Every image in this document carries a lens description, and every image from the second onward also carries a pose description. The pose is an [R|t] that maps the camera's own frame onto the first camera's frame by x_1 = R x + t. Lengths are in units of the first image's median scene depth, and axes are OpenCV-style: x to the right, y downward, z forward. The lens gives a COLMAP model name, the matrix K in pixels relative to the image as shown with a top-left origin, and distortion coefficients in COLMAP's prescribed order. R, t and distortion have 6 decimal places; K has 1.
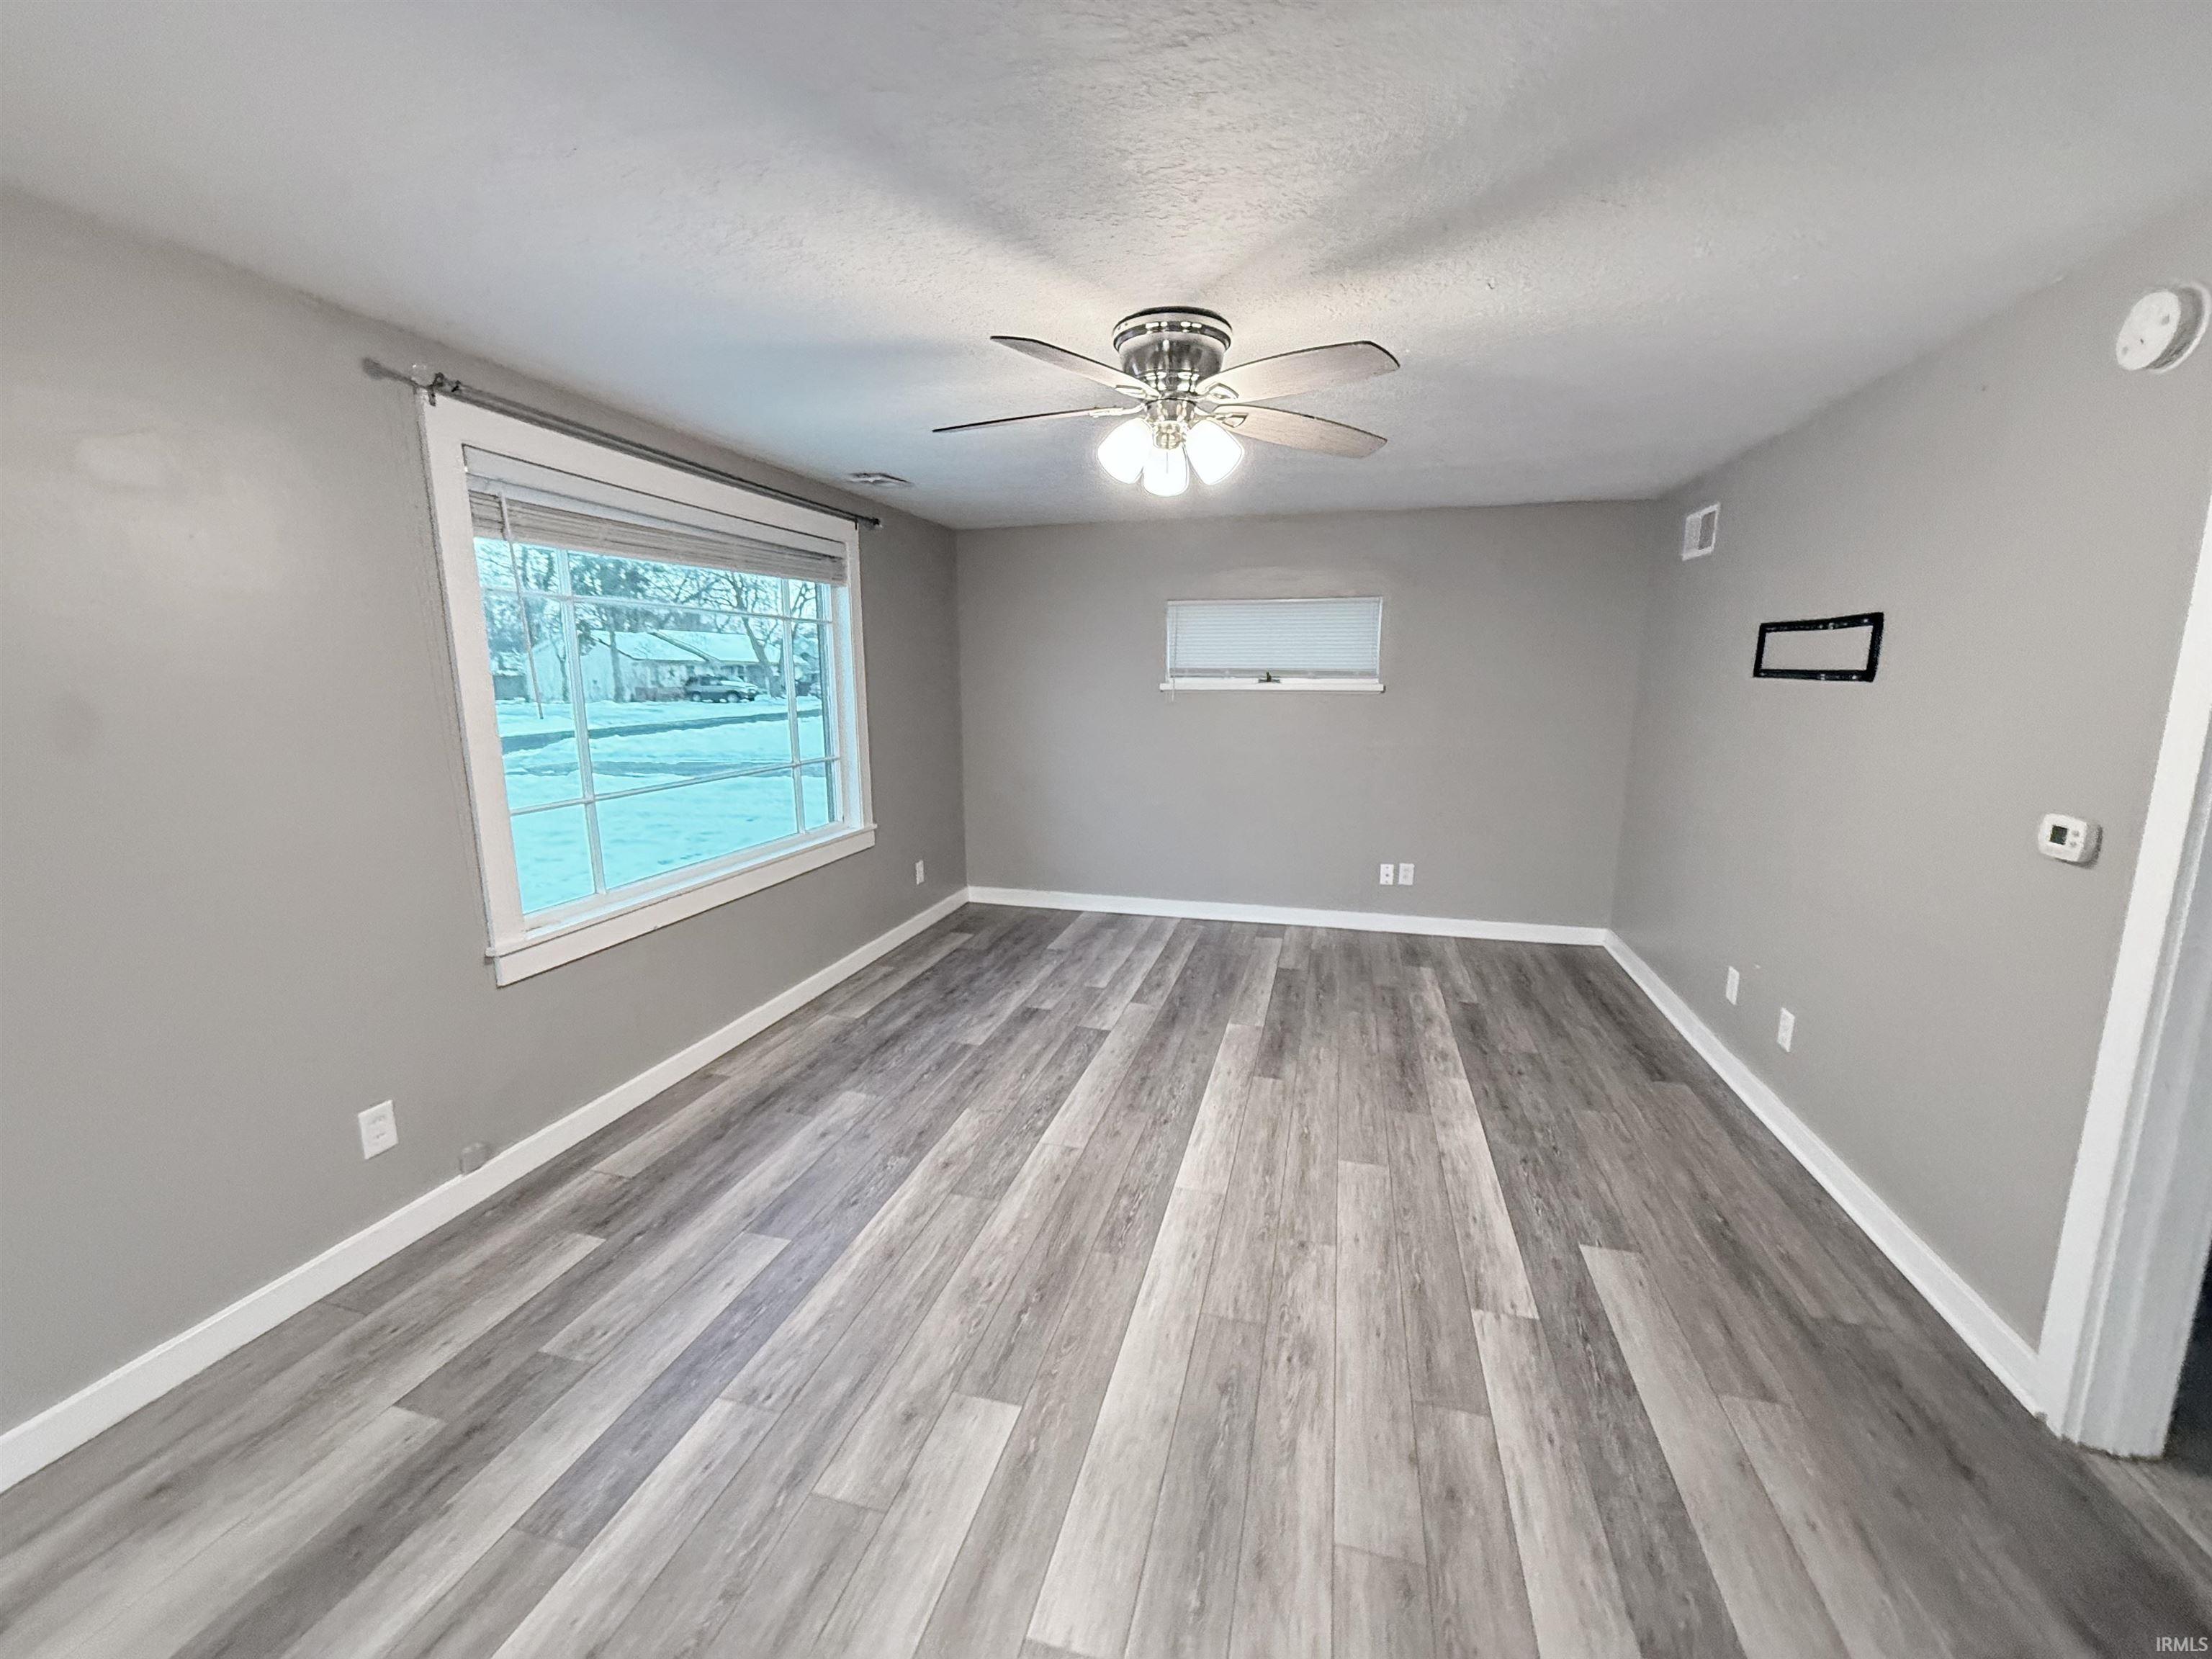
lens RADIAL K [[873.7, 0, 1114.6], [0, 873.7, 830.1], [0, 0, 1]] dist [0.000729, -0.000254]
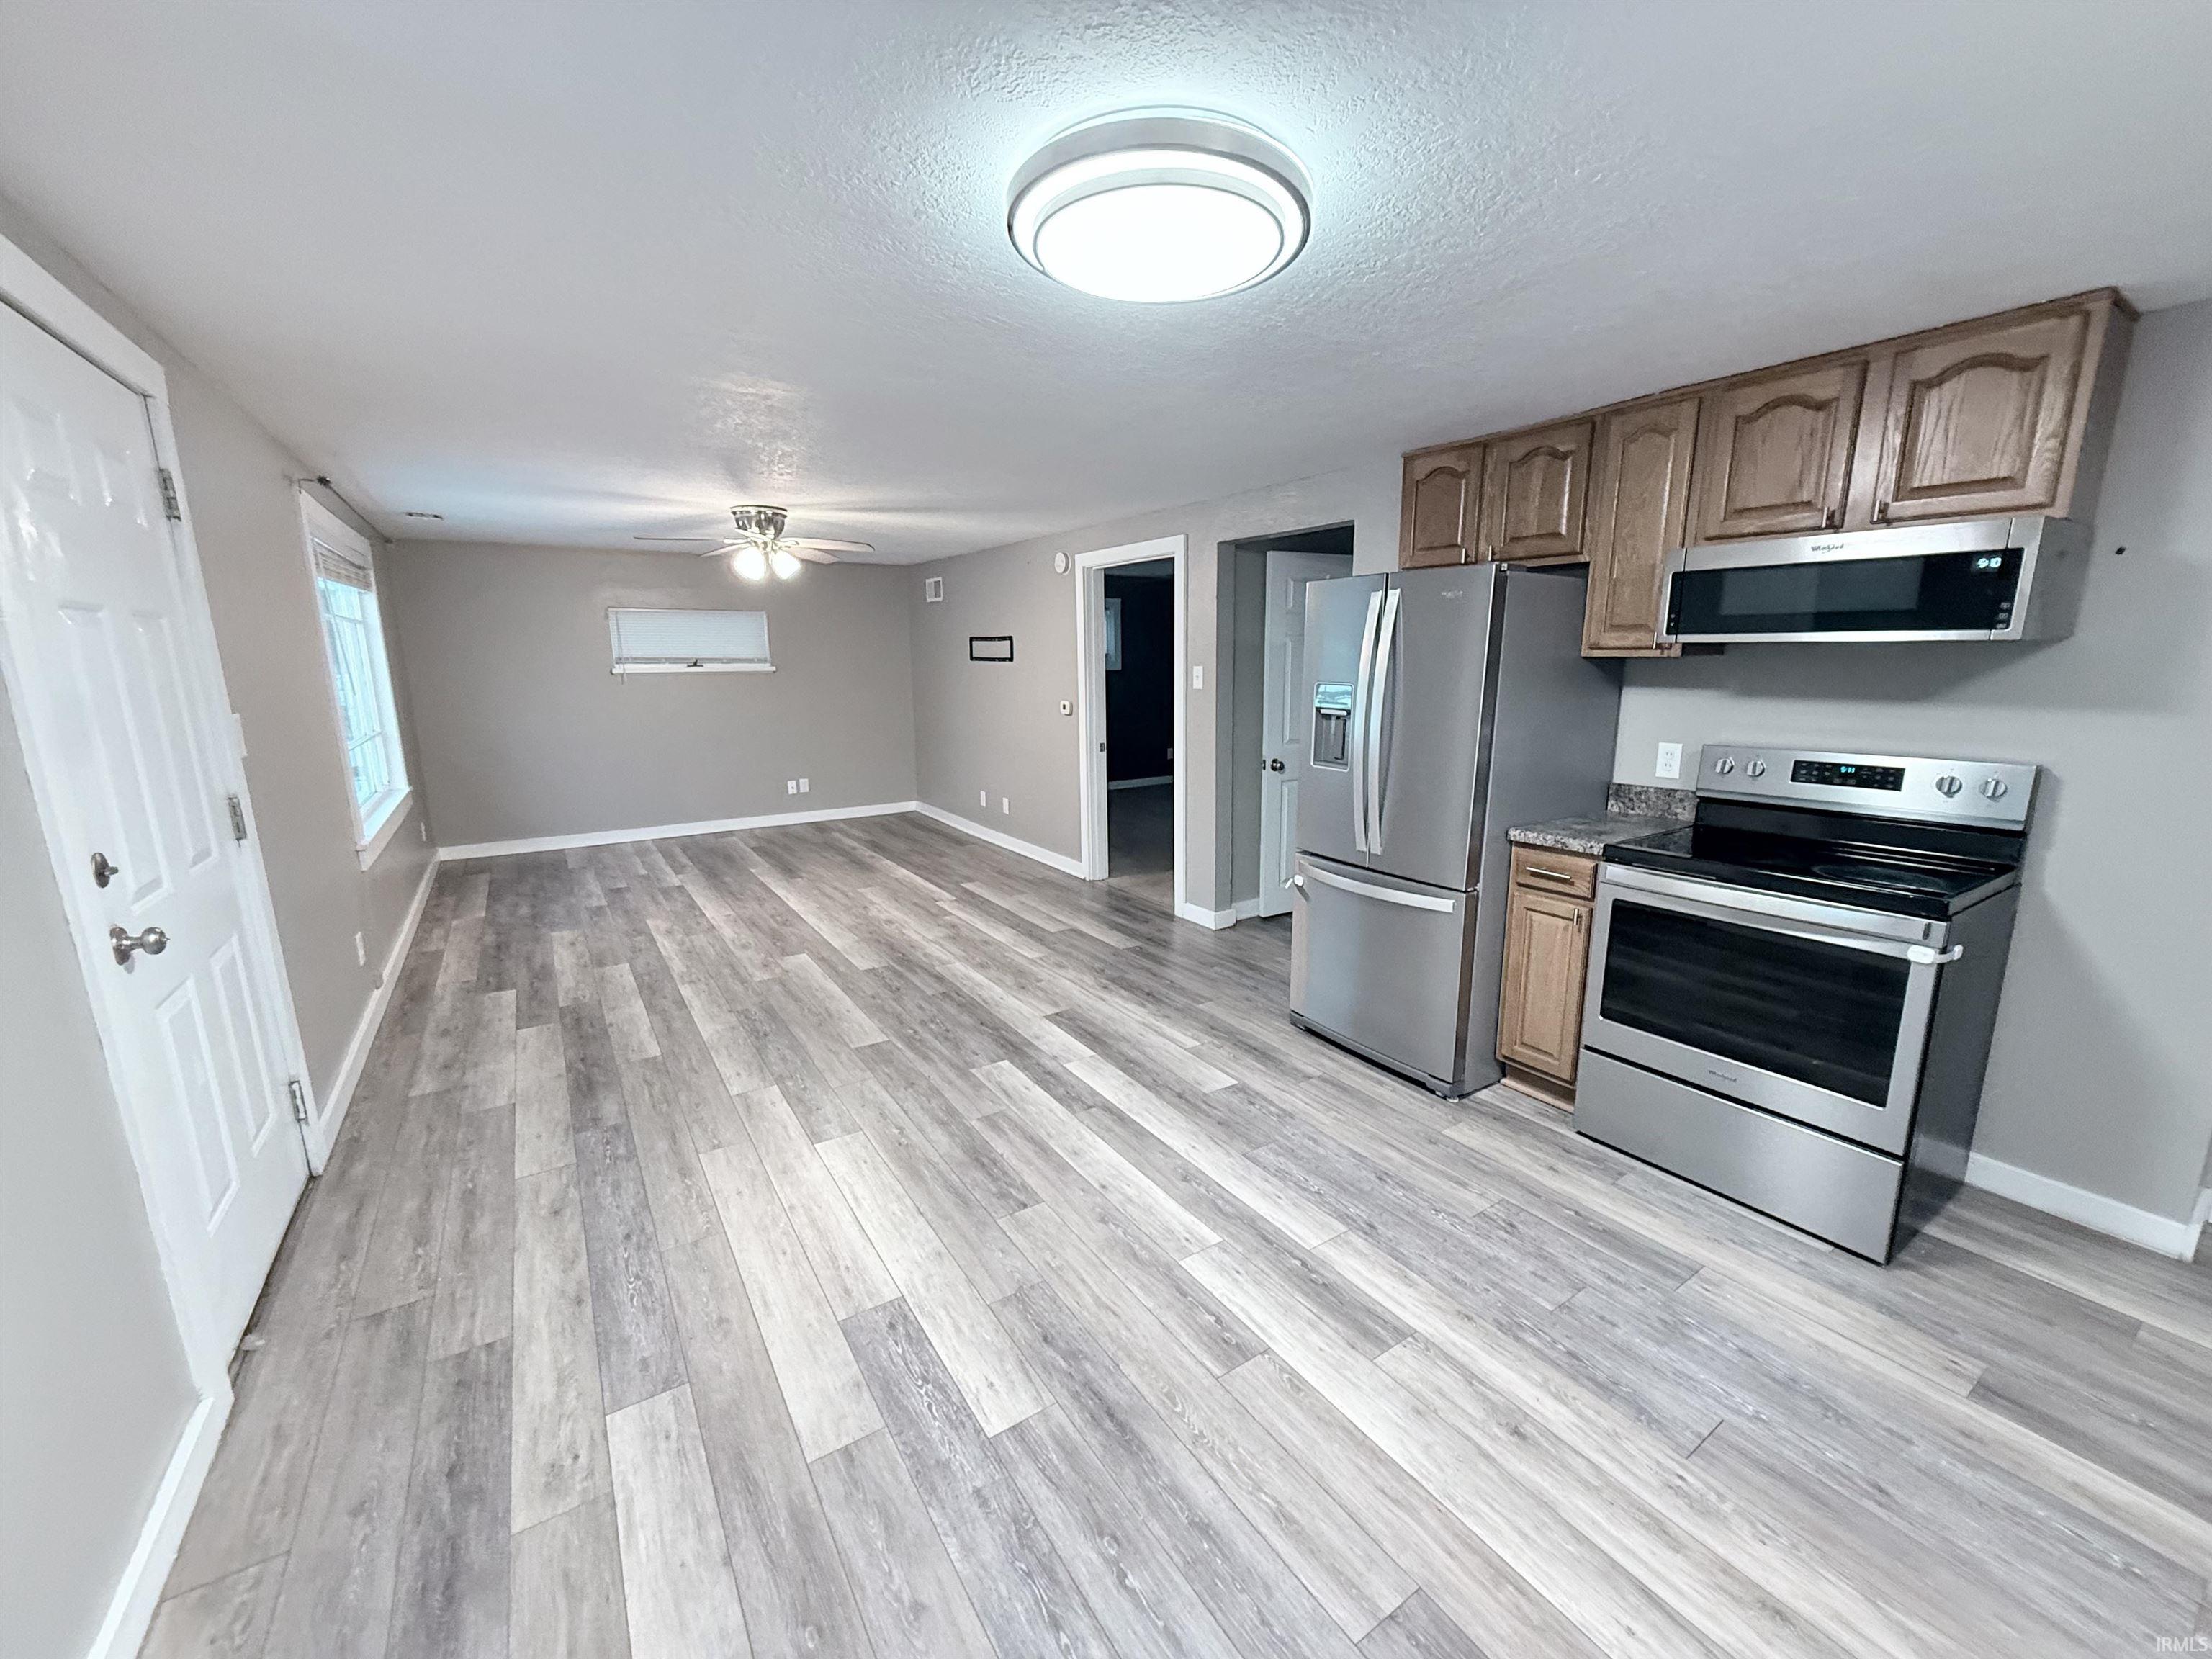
lens RADIAL K [[873.7, 0, 1114.6], [0, 873.7, 830.1], [0, 0, 1]] dist [0.000729, -0.000254]
pose [[0.665480, -0.149822, 0.731225, -0.815864], [0.137831, 0.987467, 0.076885, 0.149954], [-0.733579, 0.049620, 0.677790, -0.864201]]
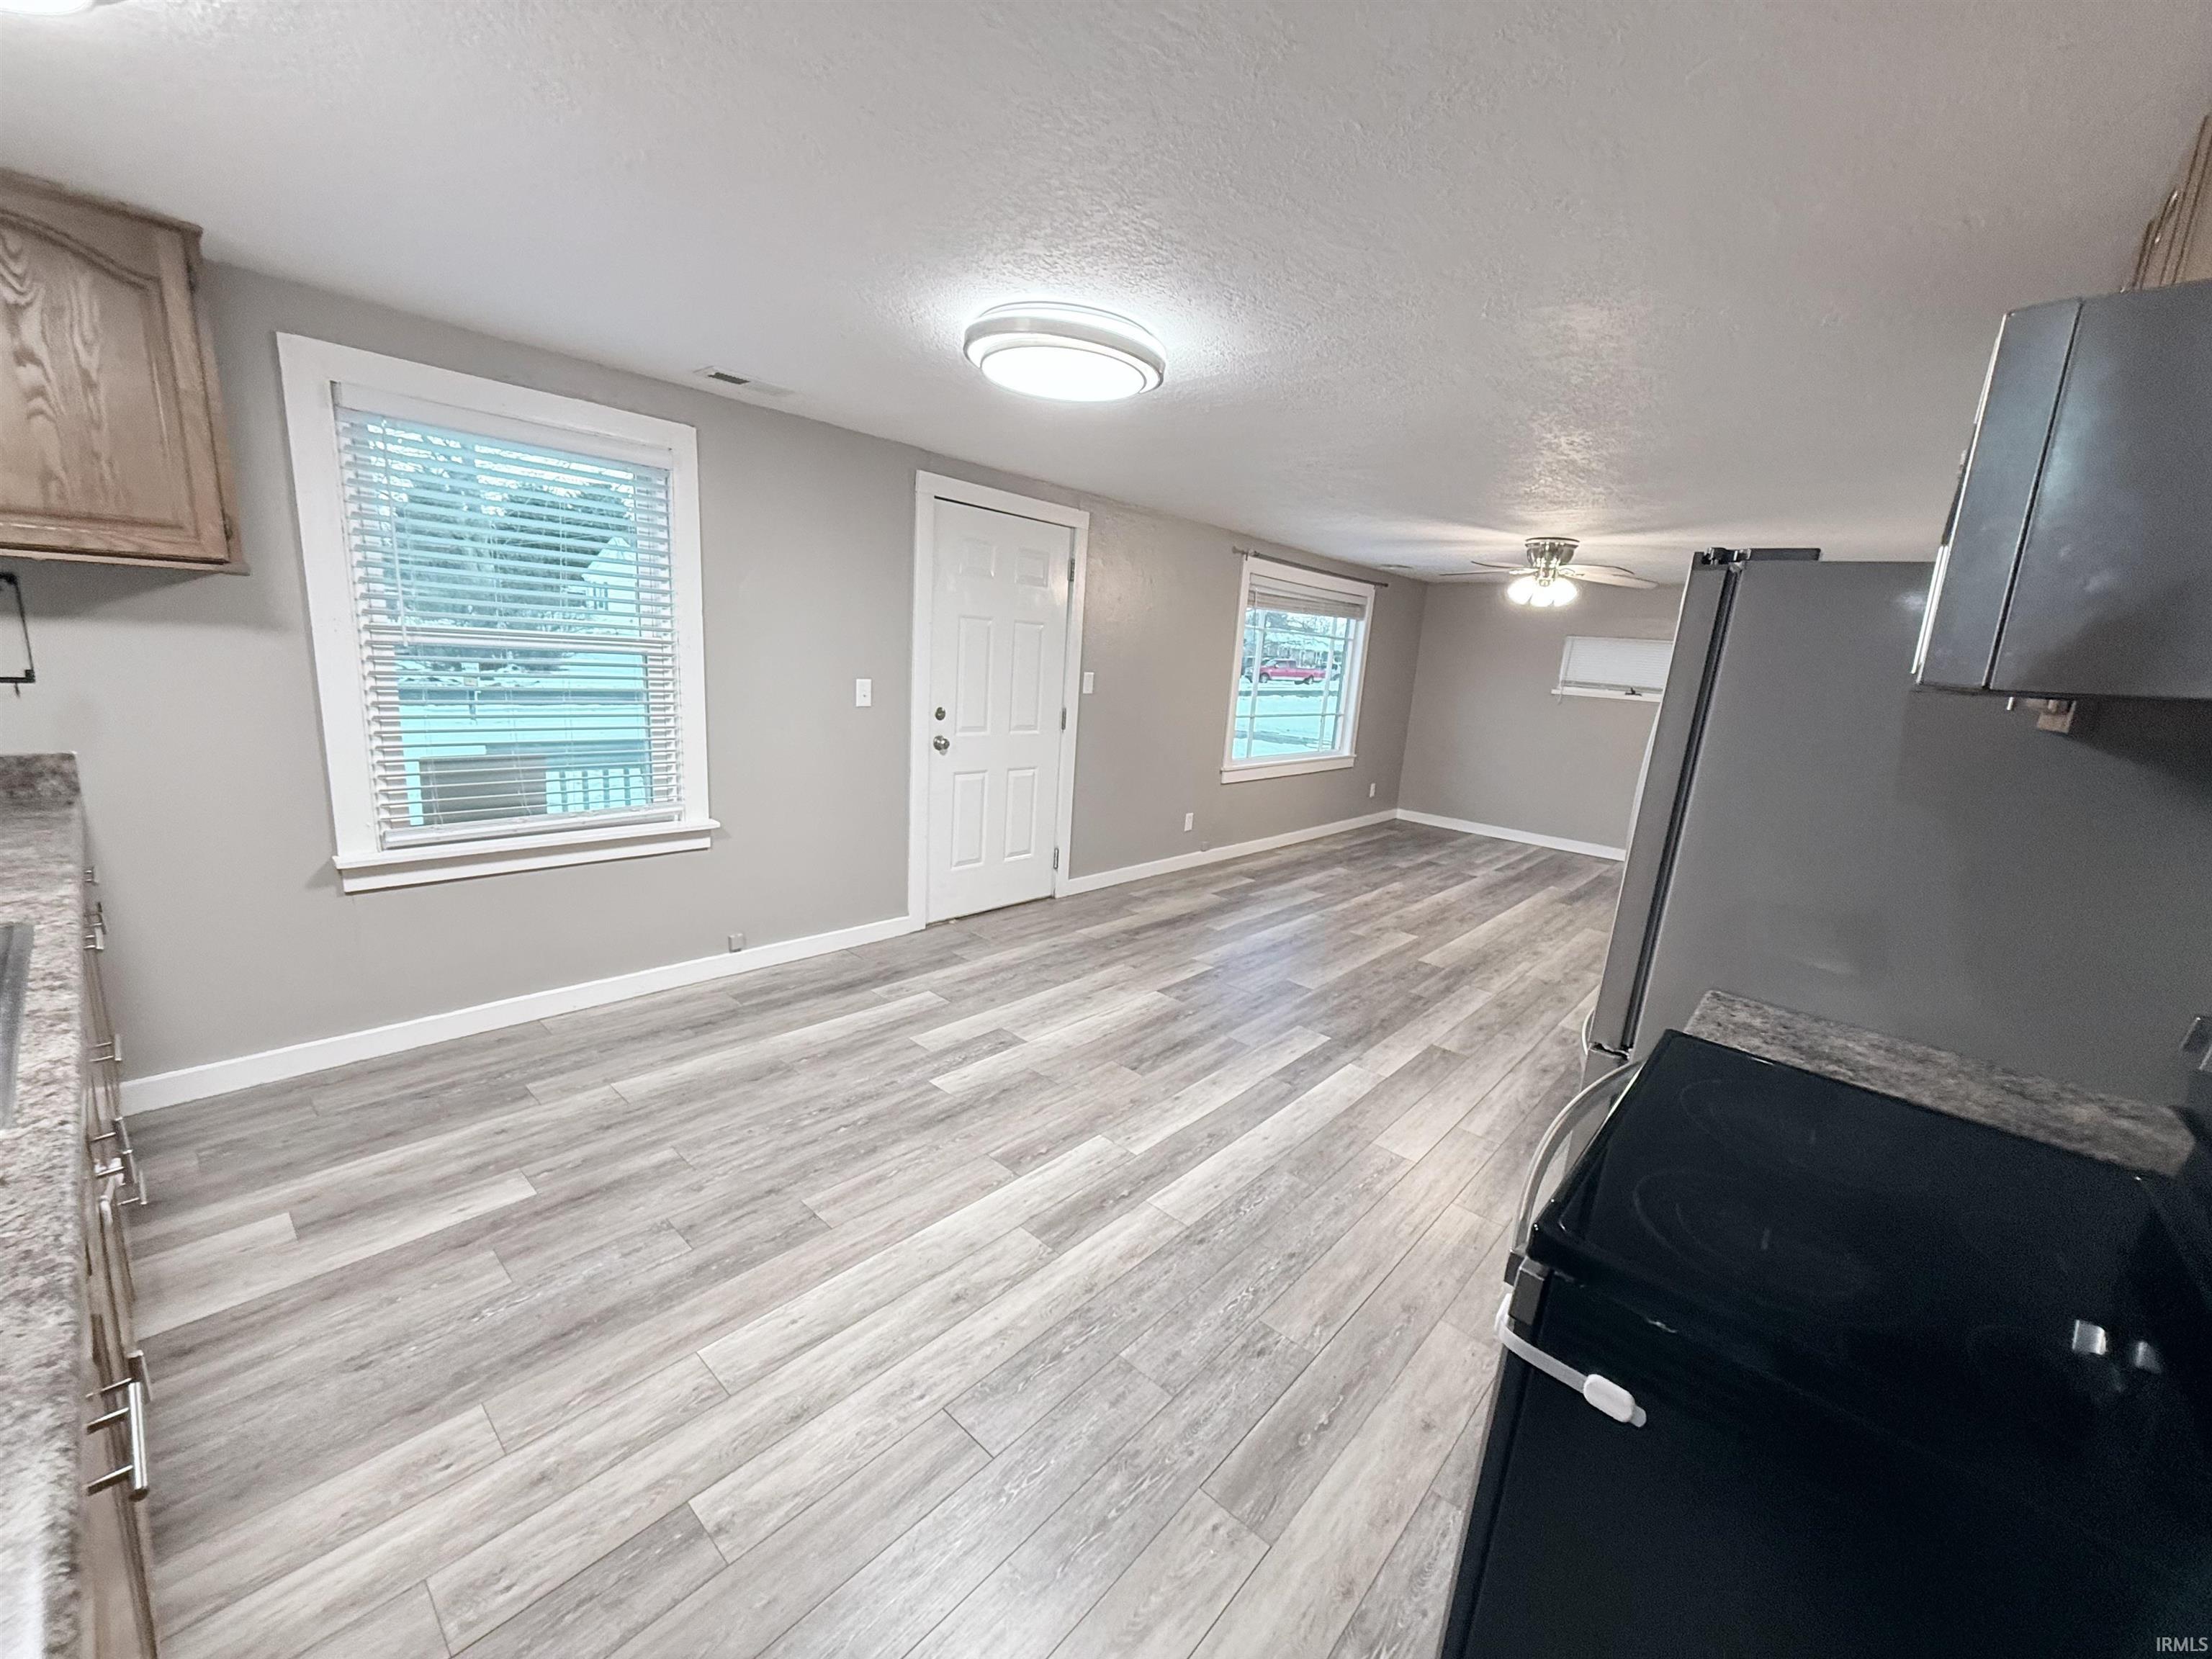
lens RADIAL K [[873.7, 0, 1114.6], [0, 873.7, 830.1], [0, 0, 1]] dist [0.000729, -0.000254]
pose [[0.891405, 0.154792, -0.425953, 0.104053], [-0.150094, 0.987656, 0.044810, 0.214328], [0.427631, 0.023989, 0.903635, -1.239094]]
